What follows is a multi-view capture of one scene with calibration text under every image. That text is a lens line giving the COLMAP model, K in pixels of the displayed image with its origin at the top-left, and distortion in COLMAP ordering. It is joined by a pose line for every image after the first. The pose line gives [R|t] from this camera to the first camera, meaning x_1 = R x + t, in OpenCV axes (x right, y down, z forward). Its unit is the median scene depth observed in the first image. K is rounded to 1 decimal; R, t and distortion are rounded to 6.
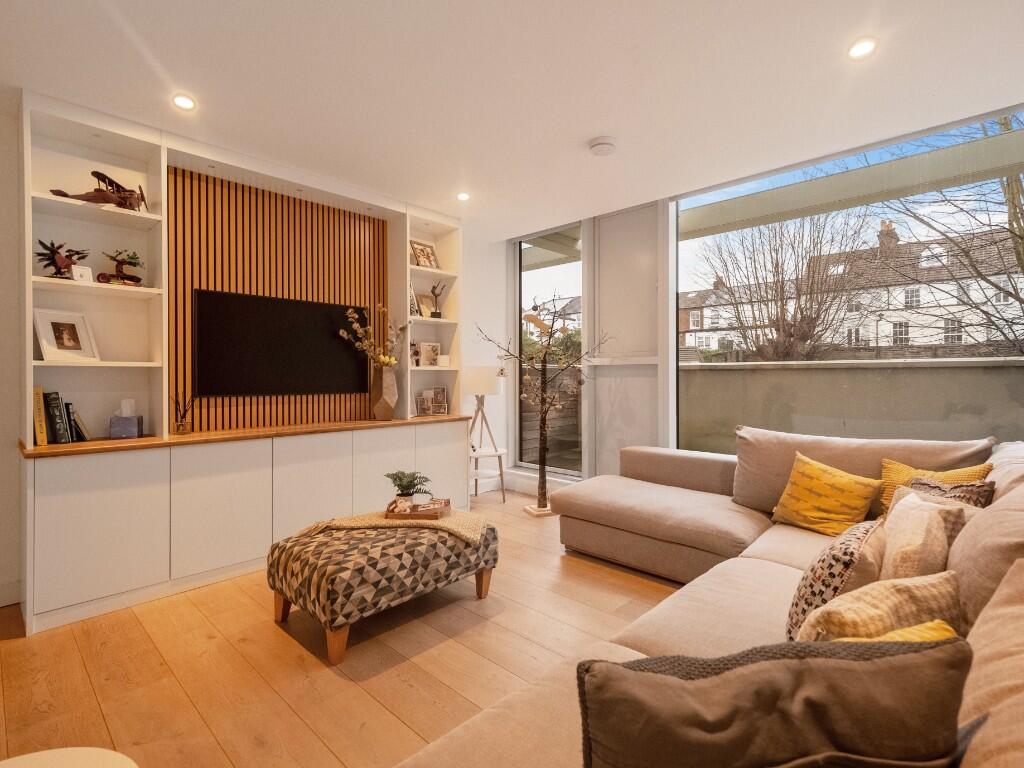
lens RADIAL K [[500.7, 0, 507.8], [0, 500.7, 378.0], [0, 0, 1]] dist [-0.000385, -0.001219]
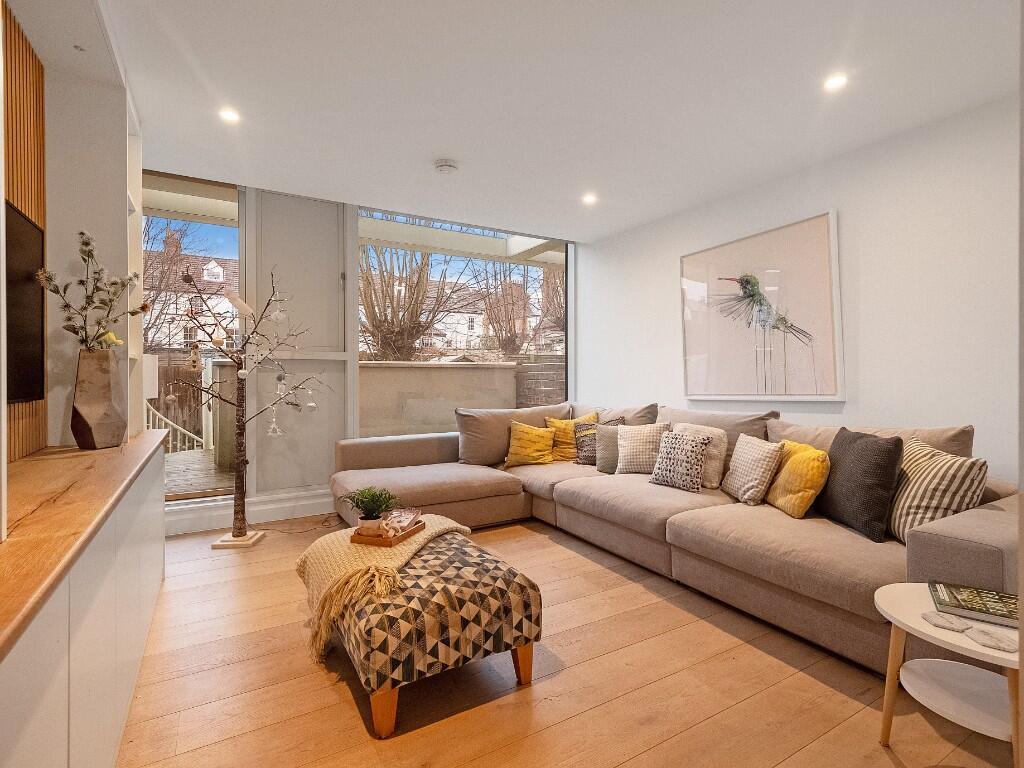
lens RADIAL K [[498.9, 0, 513.5], [0, 498.9, 377.4], [0, 0, 1]] dist [0.002277, -0.002415]
pose [[0.283092, -0.007813, 0.959061, -1.008805], [0.020151, 0.999795, 0.002197, 0.017254], [-0.958881, 0.018704, 0.283192, 0.632512]]
